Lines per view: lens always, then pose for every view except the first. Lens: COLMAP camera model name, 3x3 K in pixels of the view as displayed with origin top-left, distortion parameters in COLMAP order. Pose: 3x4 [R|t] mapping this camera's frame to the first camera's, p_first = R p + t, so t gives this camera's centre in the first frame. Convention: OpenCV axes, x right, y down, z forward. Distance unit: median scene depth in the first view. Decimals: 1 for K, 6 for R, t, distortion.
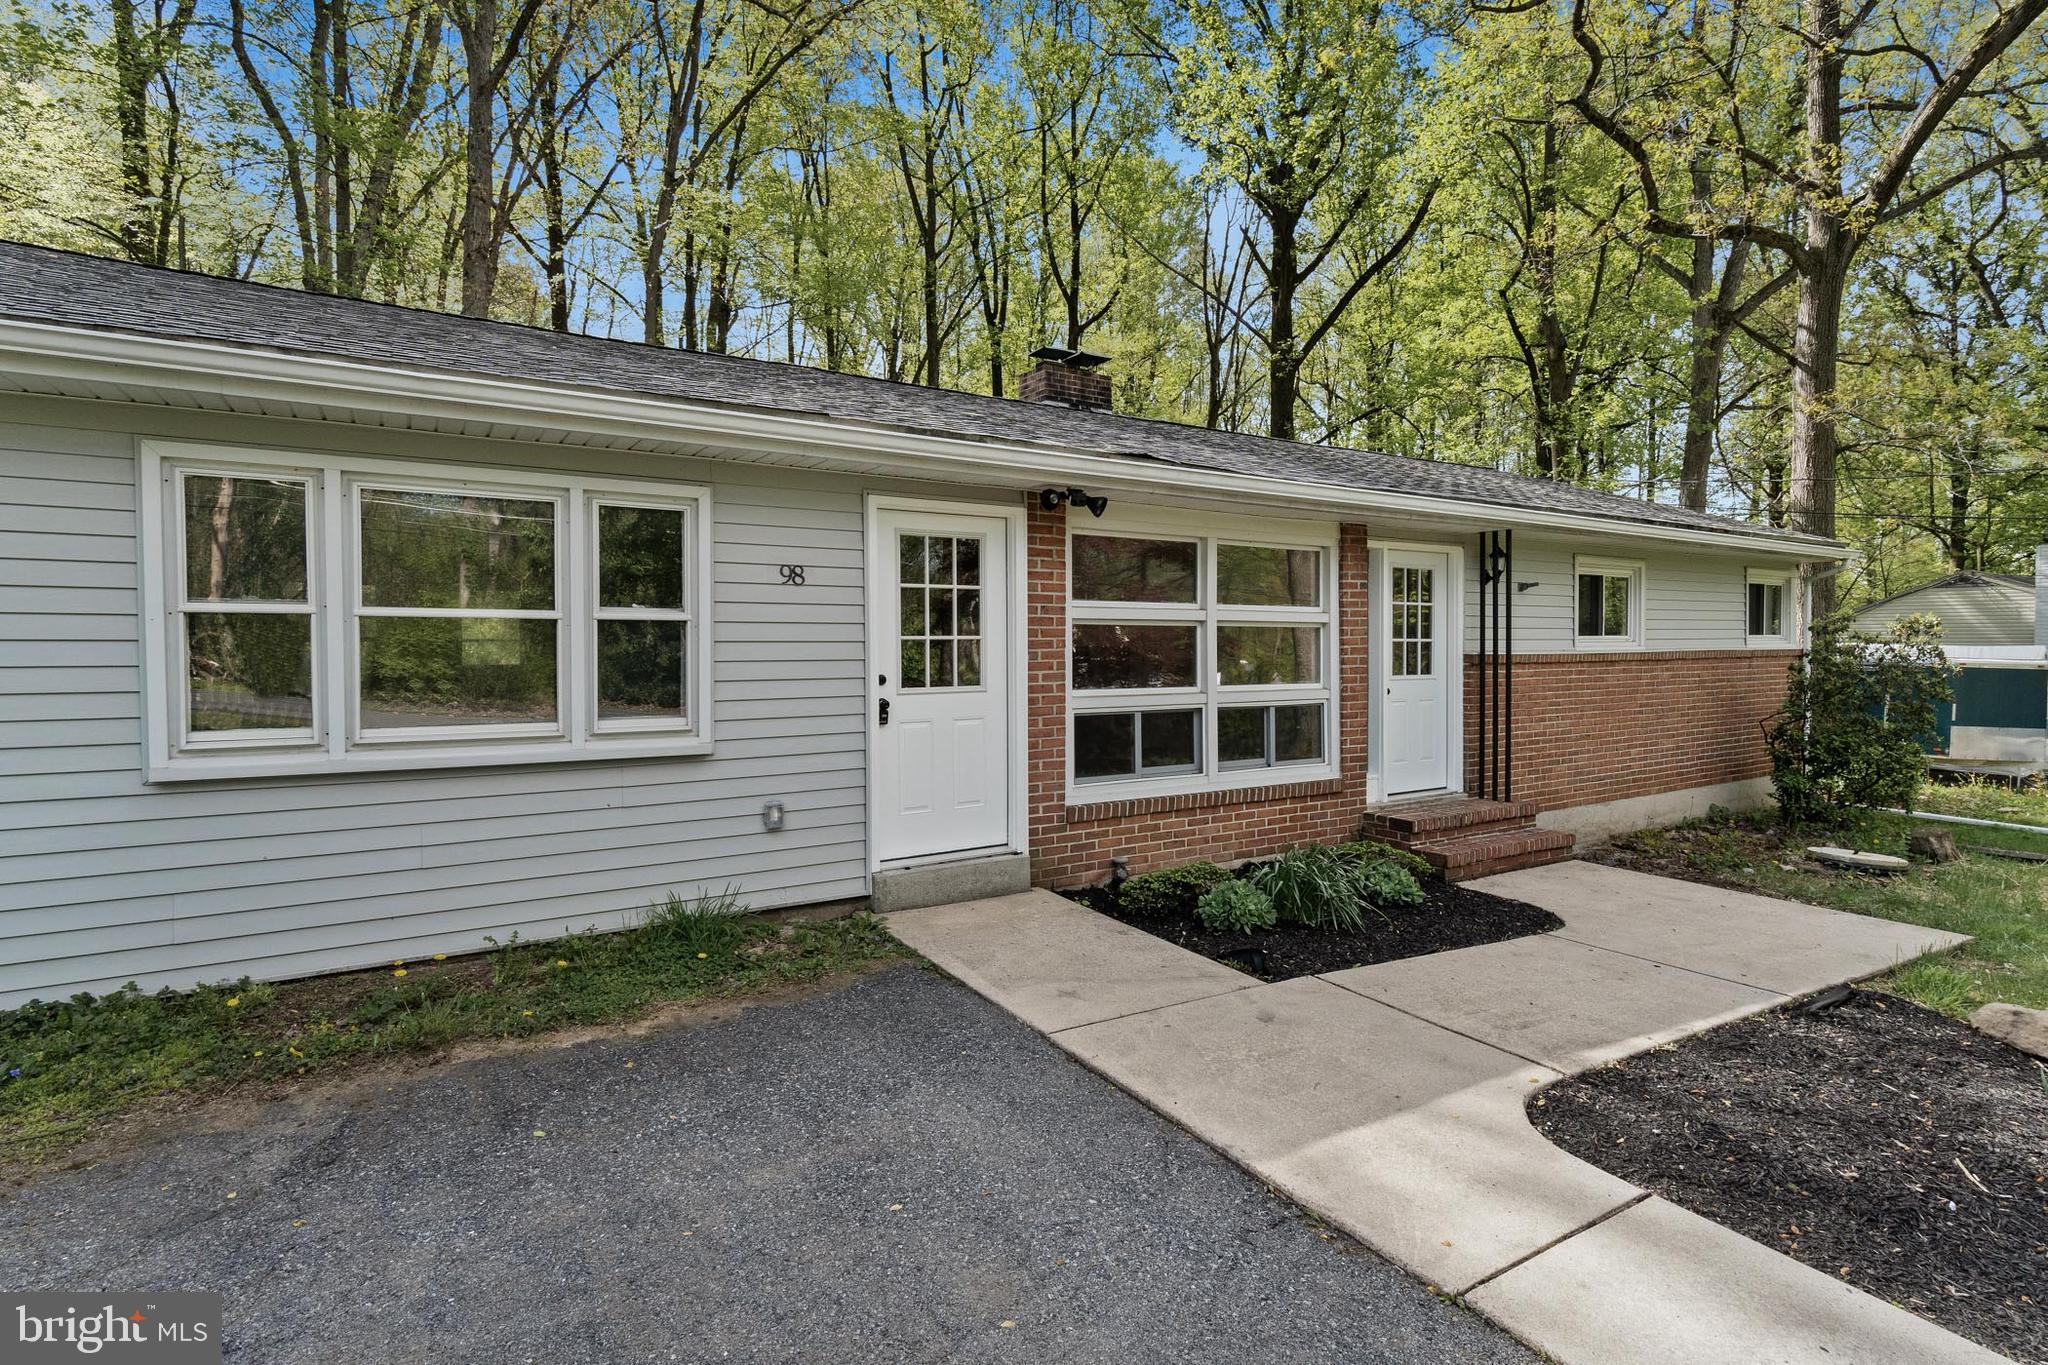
lens RADIAL K [[1021.0, 0, 1036.6], [0, 1021.0, 673.9], [0, 0, 1]] dist [-0.003962, 0.002823]
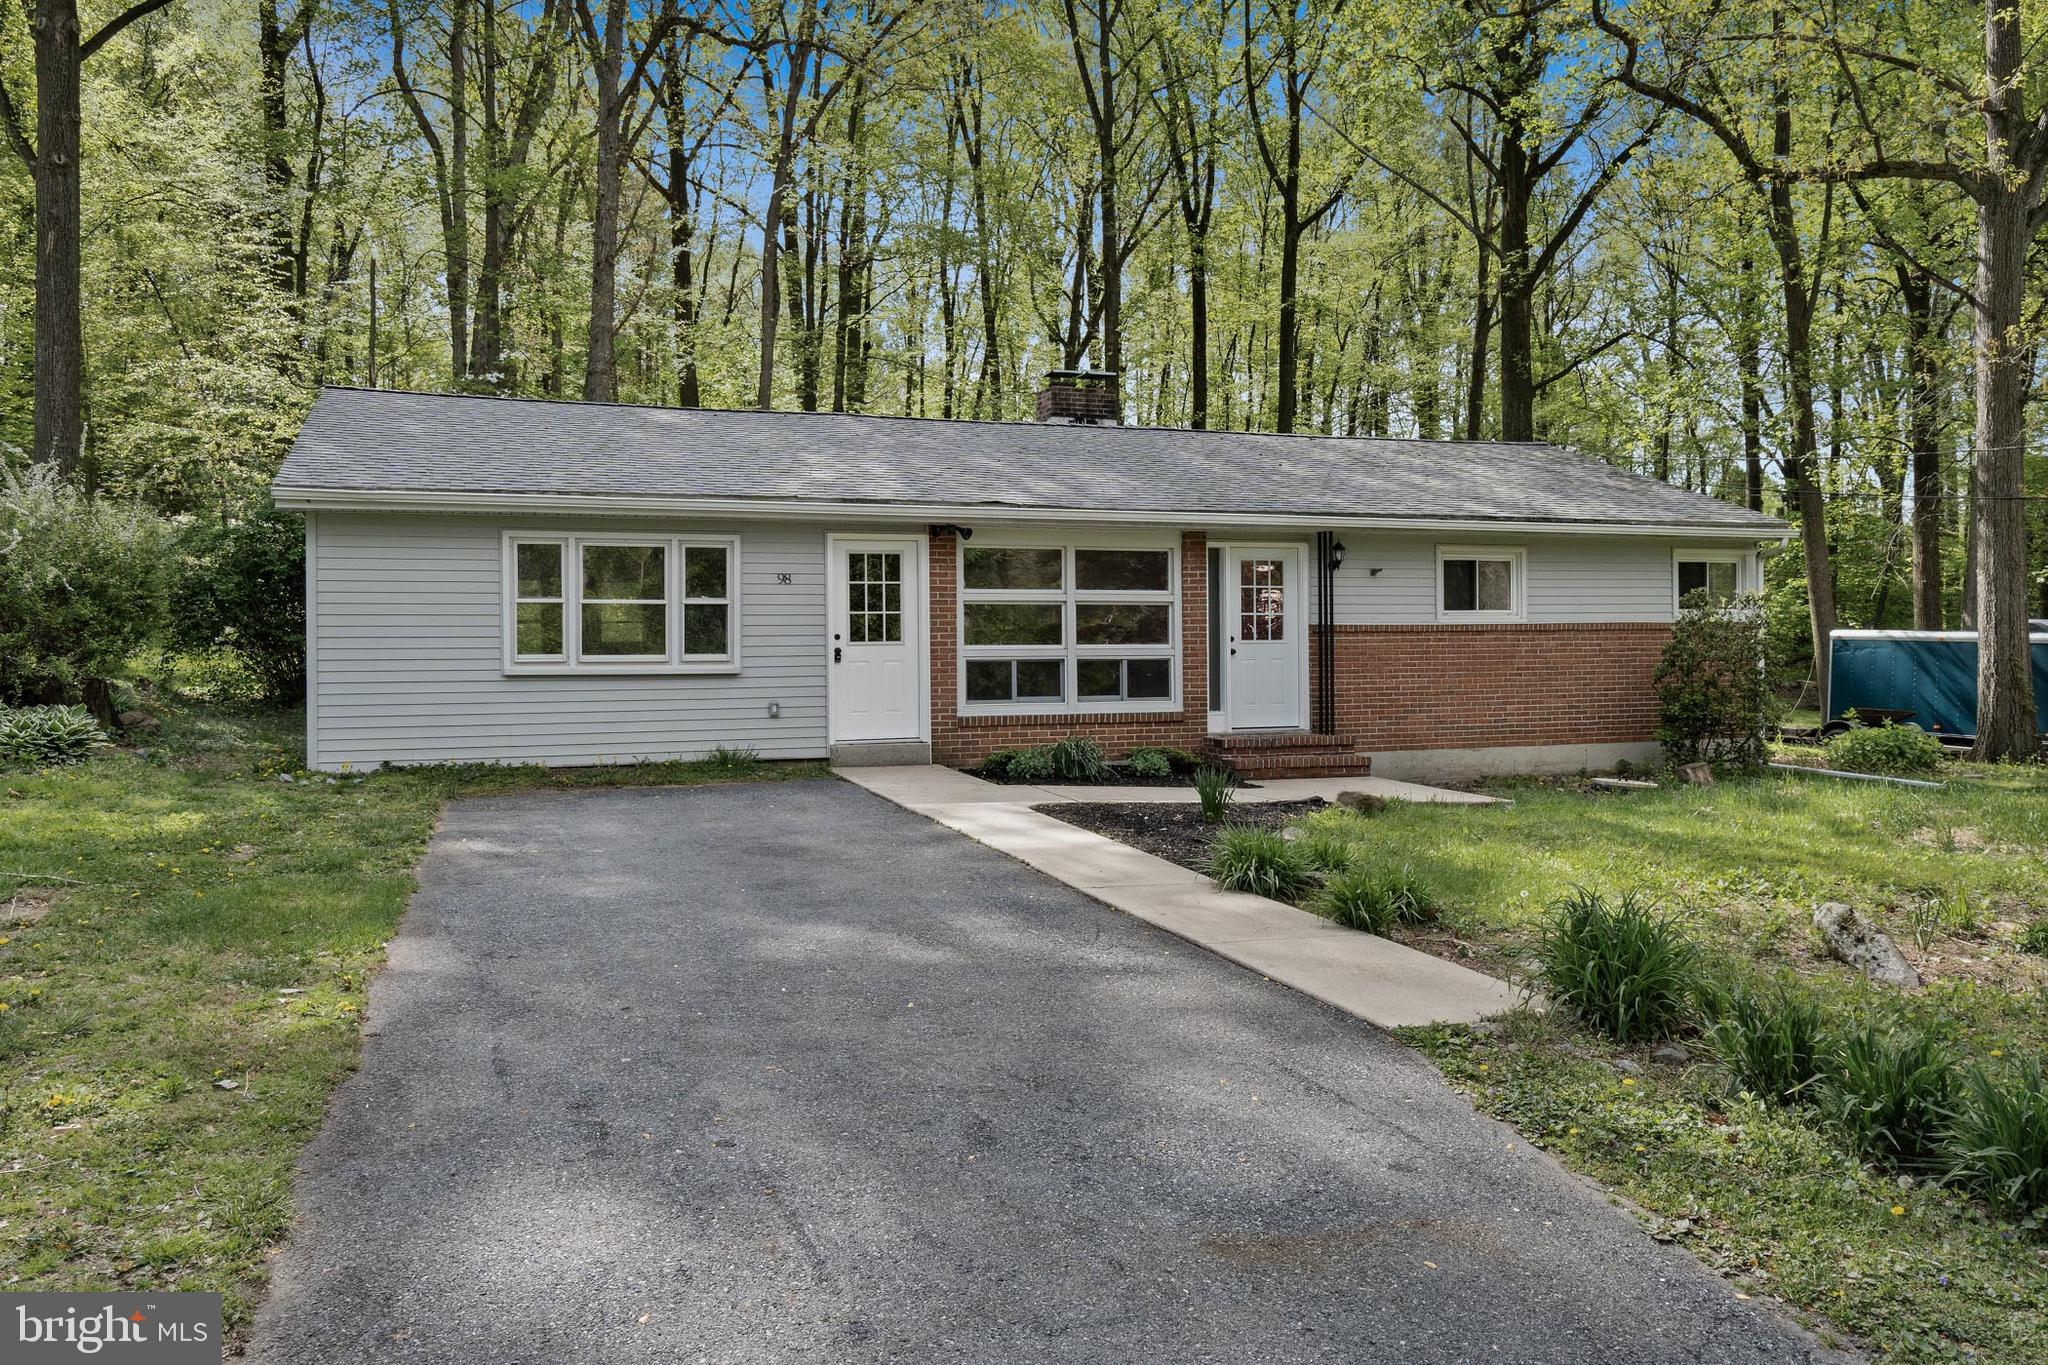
lens RADIAL K [[1496.1, 0, 1019.9], [0, 1496.1, 679.5], [0, 0, 1]] dist [-0.032488, 0.003378]
pose [[0.976335, 0.002076, -0.216255, 0.630363], [-0.001918, 0.999998, 0.000942, 0.067410], [0.216257, -0.000505, 0.976336, -1.279472]]
